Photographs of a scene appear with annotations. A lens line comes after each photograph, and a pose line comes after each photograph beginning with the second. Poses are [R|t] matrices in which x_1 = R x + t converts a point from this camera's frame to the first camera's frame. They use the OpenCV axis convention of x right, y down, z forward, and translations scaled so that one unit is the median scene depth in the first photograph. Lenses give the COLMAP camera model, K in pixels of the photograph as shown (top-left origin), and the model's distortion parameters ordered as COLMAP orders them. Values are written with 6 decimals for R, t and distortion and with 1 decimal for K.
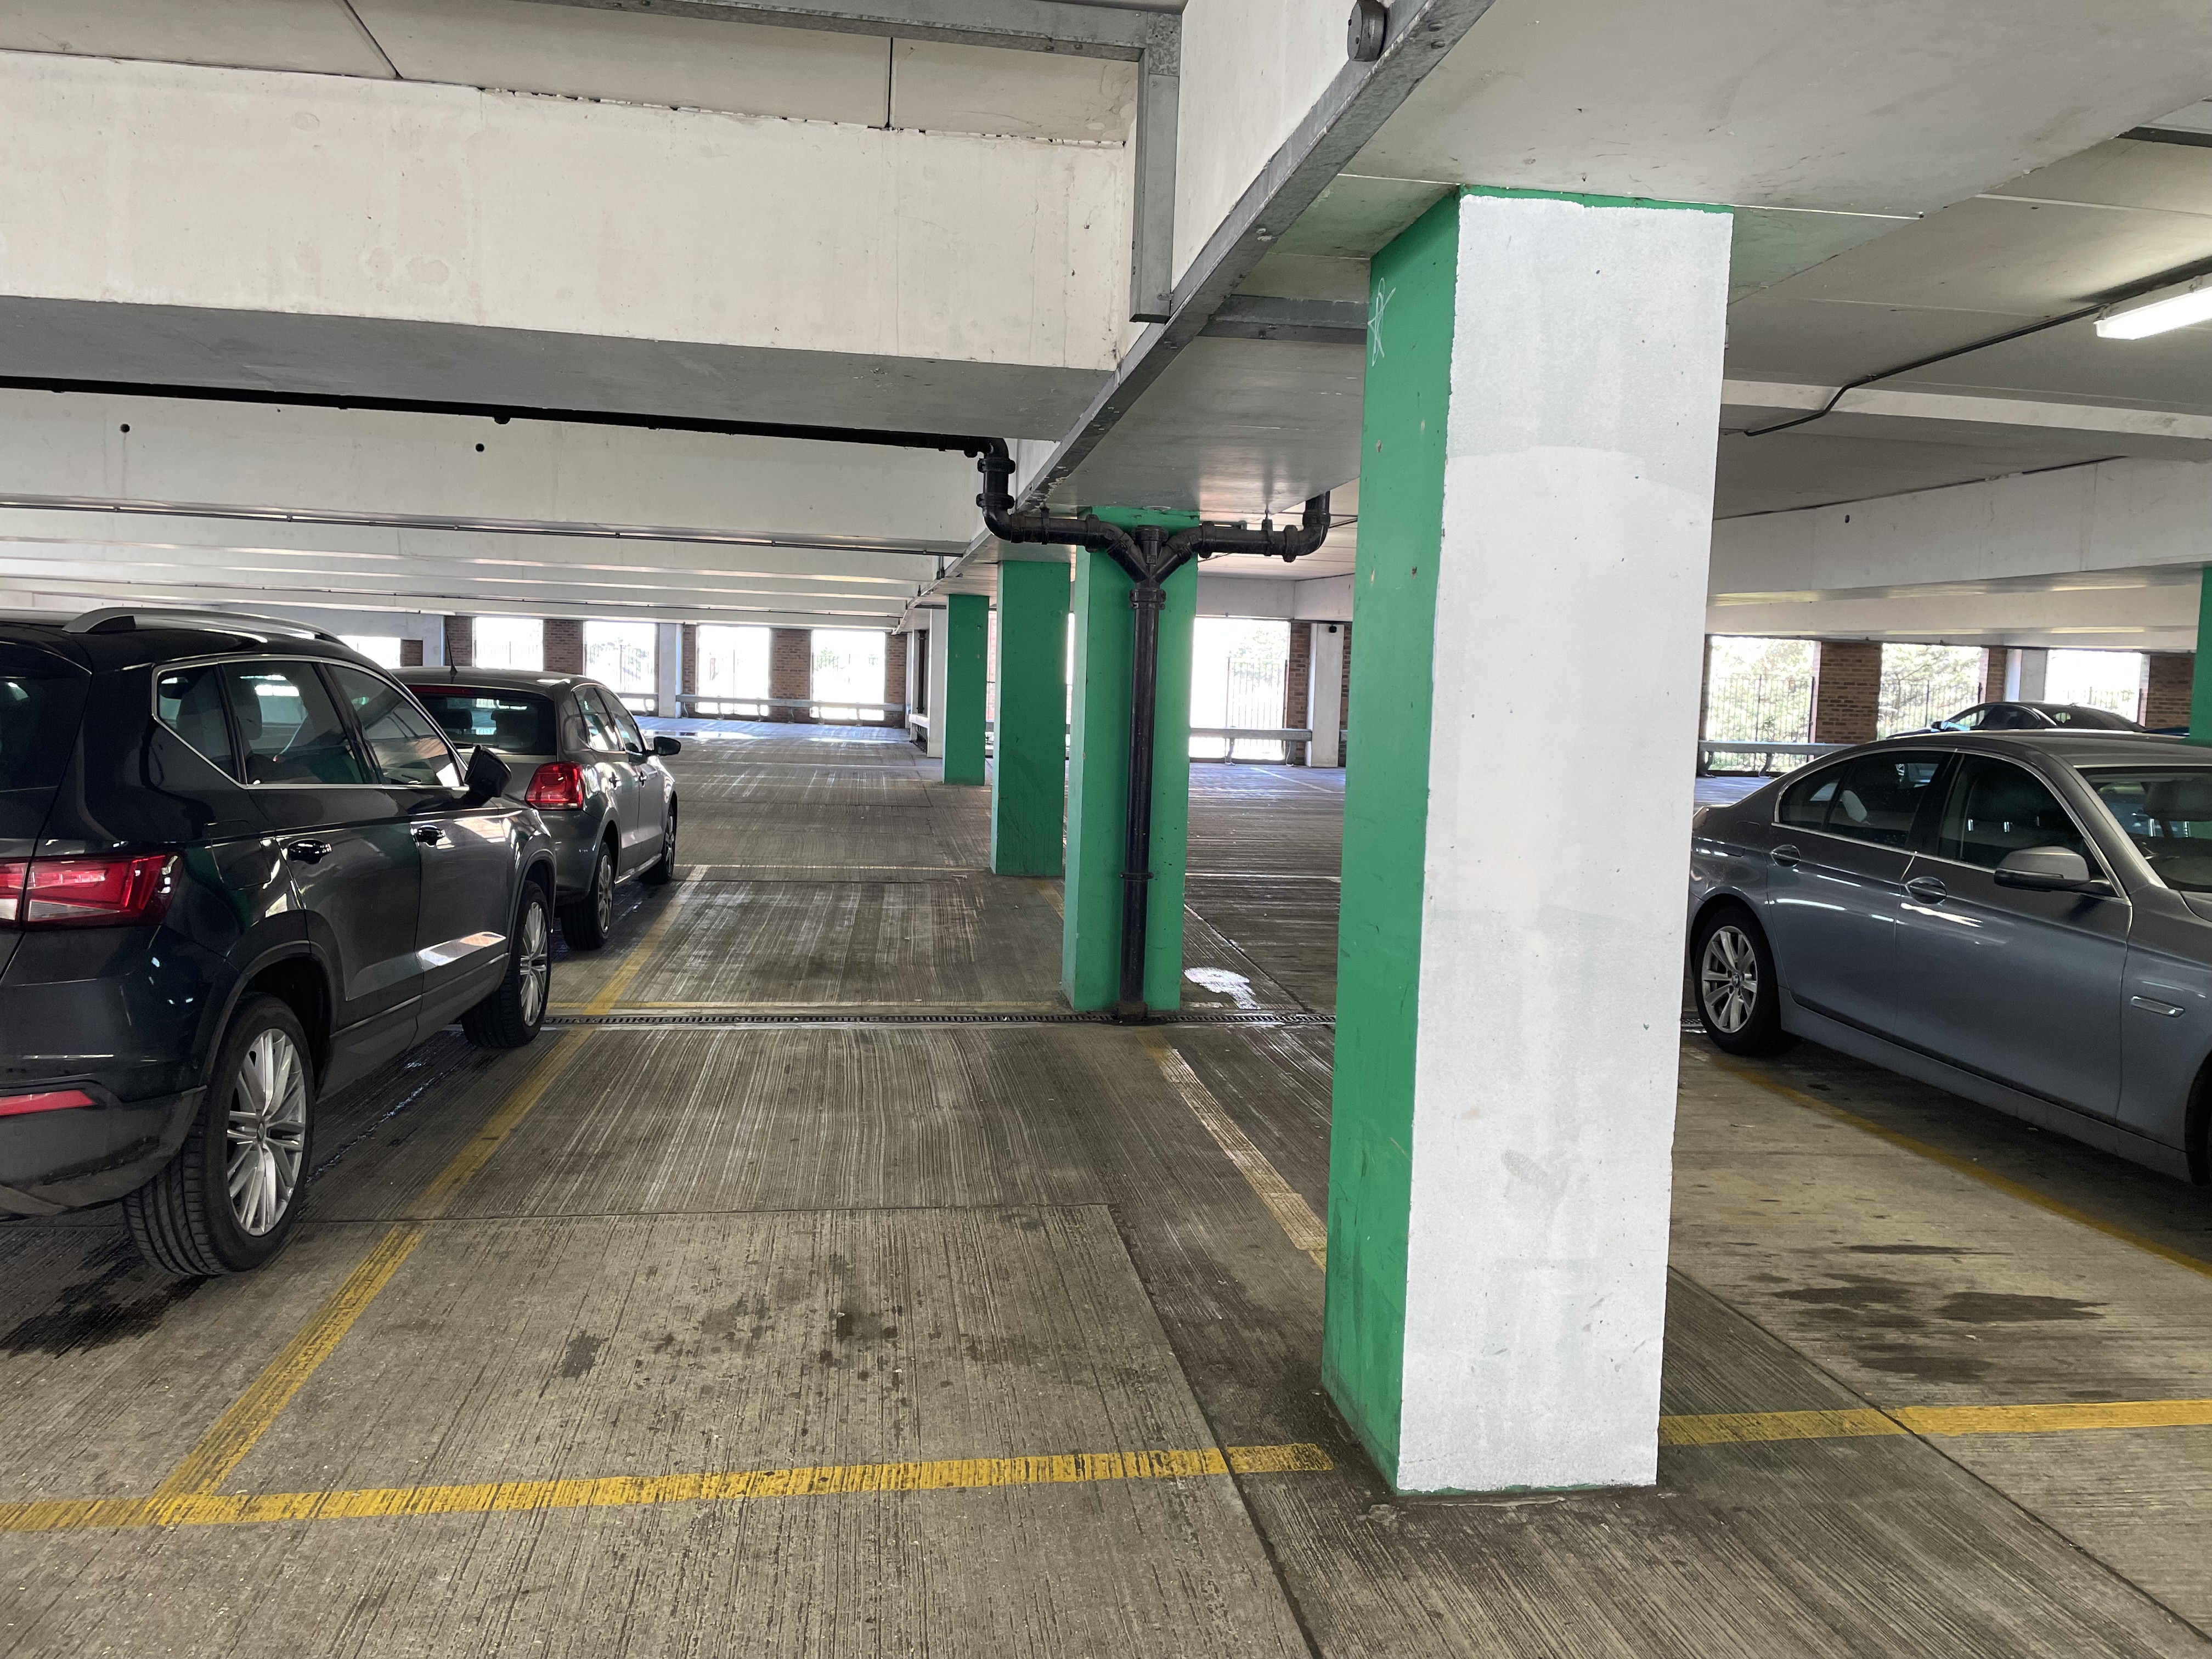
lens RADIAL K [[1667.2, 0, 1100.1], [0, 1667.2, 804.9], [0, 0, 1]] dist [0.091624, -0.103388]
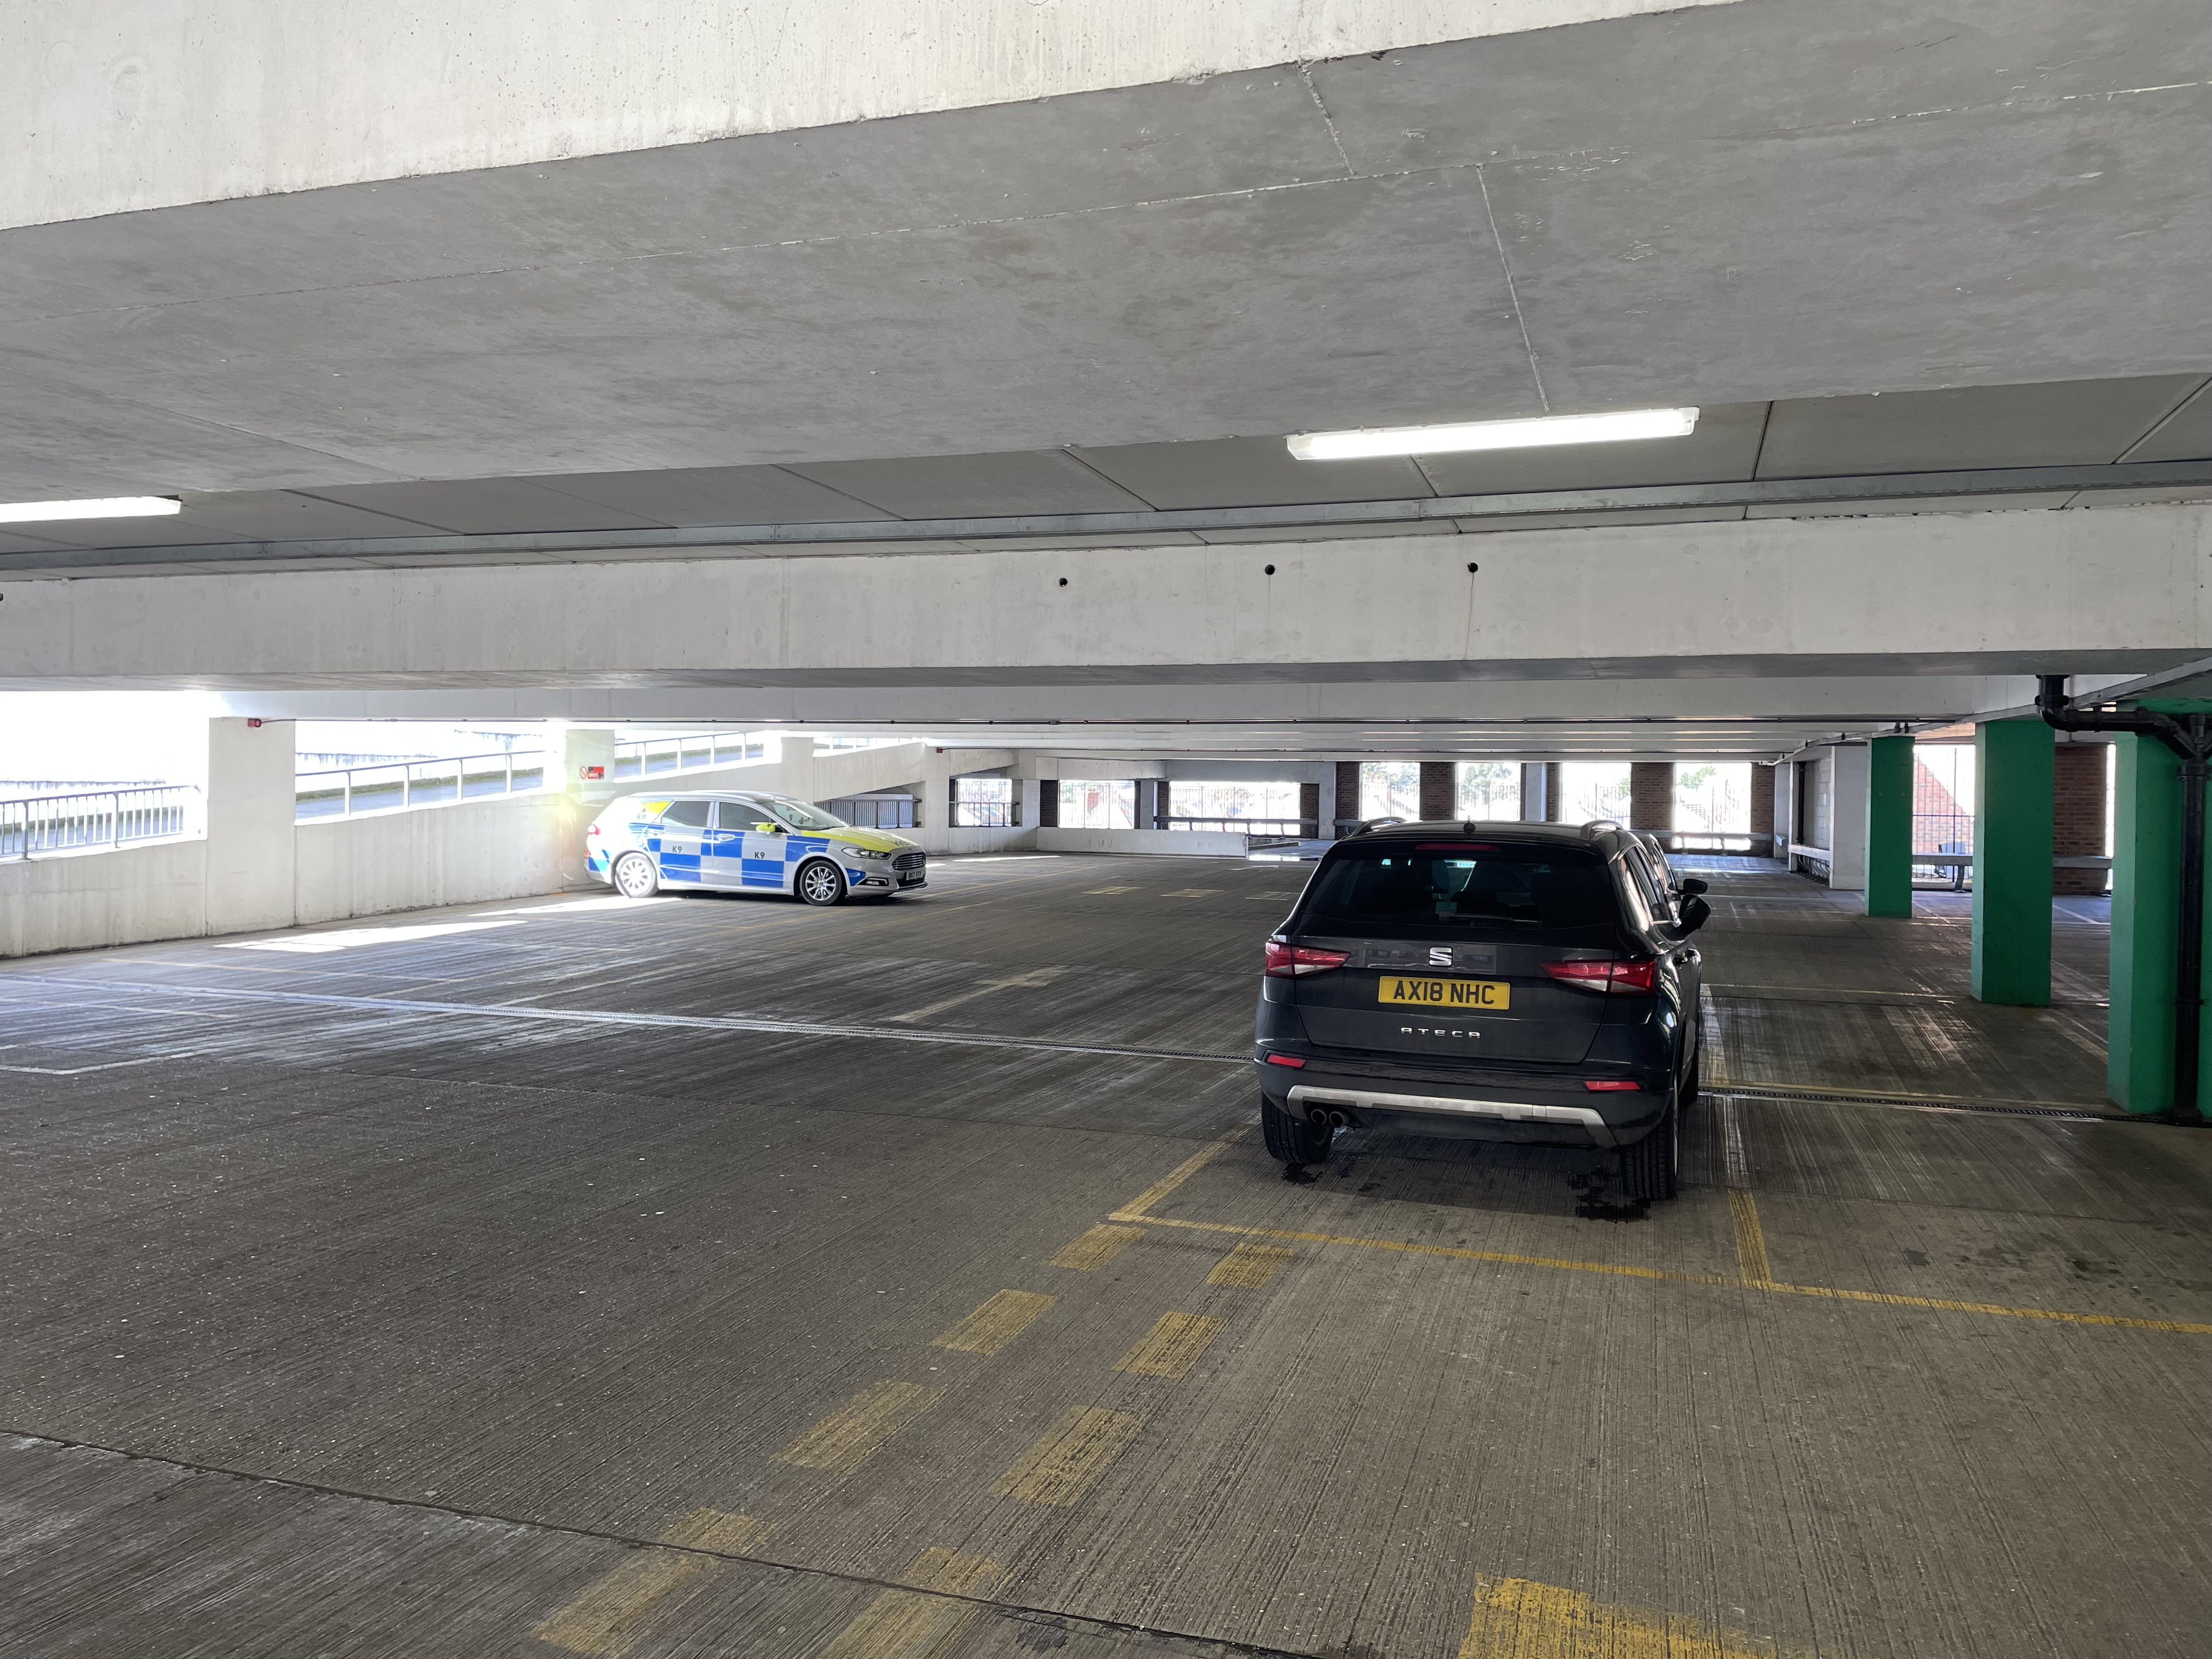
lens RADIAL K [[1667.2, 0, 1100.1], [0, 1667.2, 804.9], [0, 0, 1]] dist [0.091624, -0.103388]
pose [[0.893137, -0.018239, -0.449415, -0.127021], [-0.015083, 0.997401, -0.070453, -0.000634], [0.449532, 0.069703, 0.890541, -0.457511]]
